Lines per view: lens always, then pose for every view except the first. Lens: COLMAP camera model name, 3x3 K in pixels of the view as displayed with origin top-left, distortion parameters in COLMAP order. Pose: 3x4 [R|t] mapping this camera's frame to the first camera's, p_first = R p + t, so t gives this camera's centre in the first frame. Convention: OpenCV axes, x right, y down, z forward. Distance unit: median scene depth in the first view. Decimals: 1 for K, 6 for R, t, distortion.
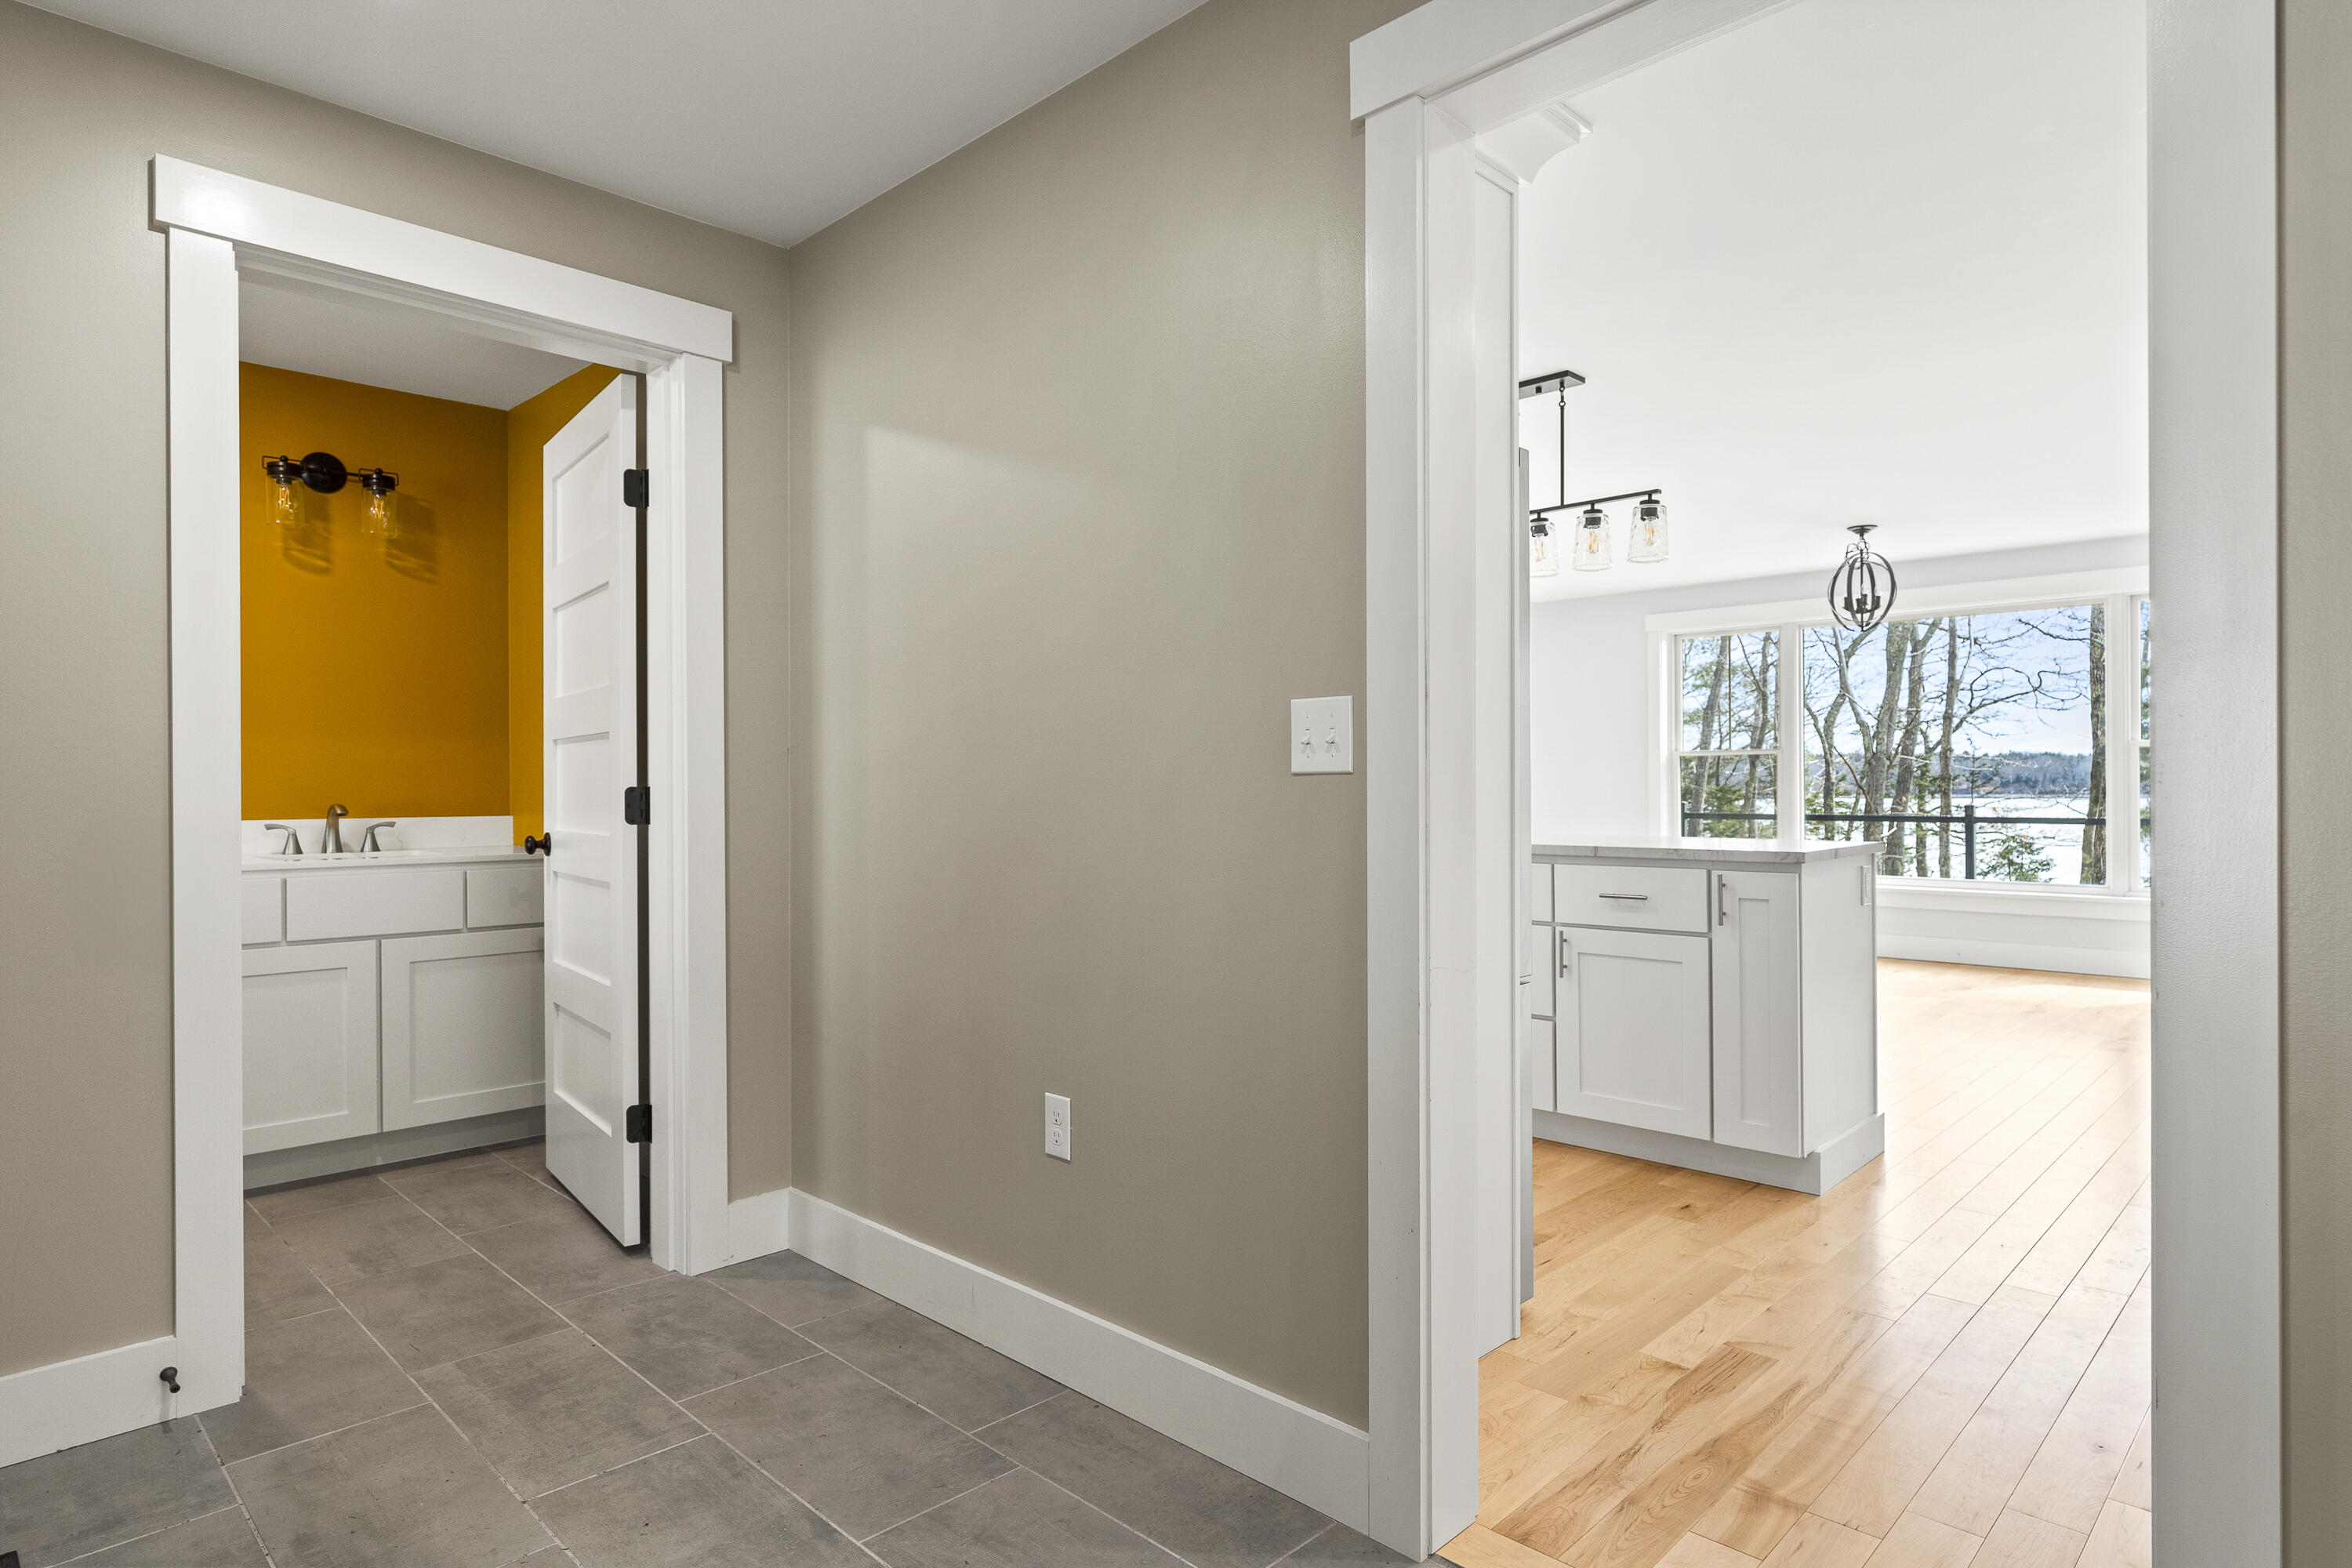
lens RADIAL K [[1276.8, 0, 1174.6], [0, 1276.8, 781.6], [0, 0, 1]] dist [-0.003081, -0.000041]
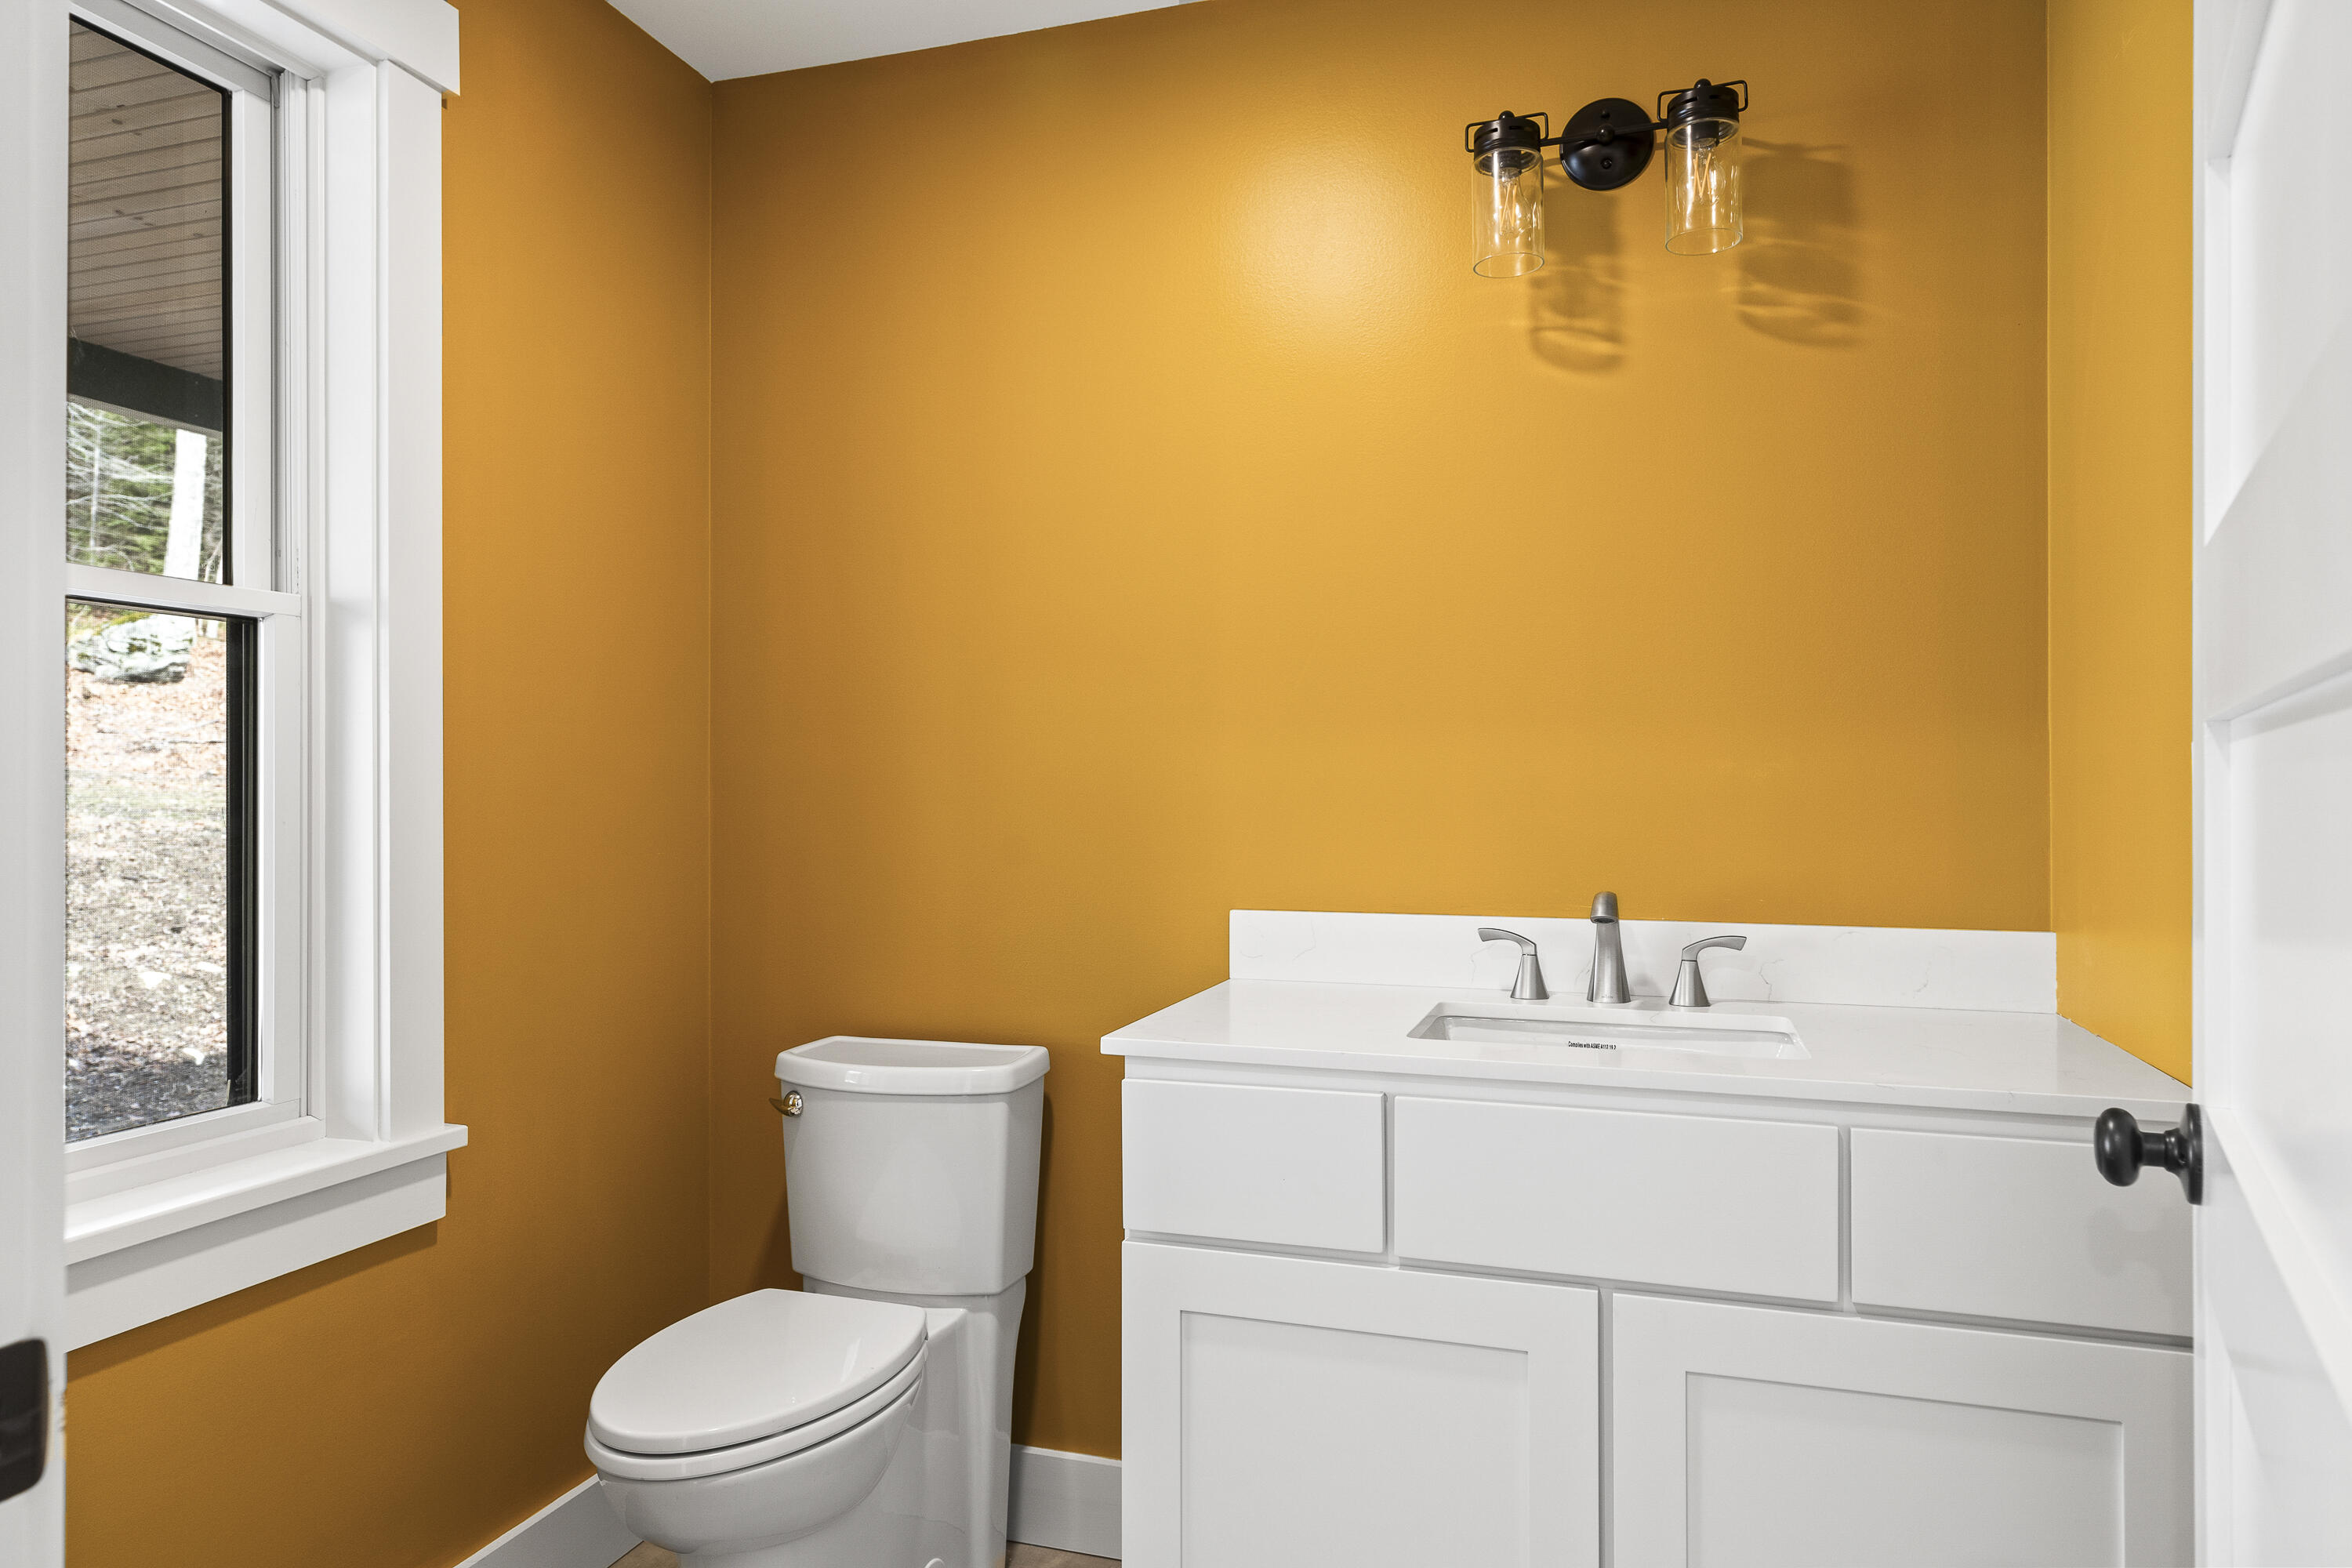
lens RADIAL K [[1517.0, 0, 1168.9], [0, 1517.0, 781.2], [0, 0, 1]] dist [0.010540, -0.000290]
pose [[0.458125, -0.012147, -0.888805, -0.267420], [0.003517, 0.999924, -0.011853, -0.013122], [0.888881, 0.002304, 0.458133, 0.622102]]
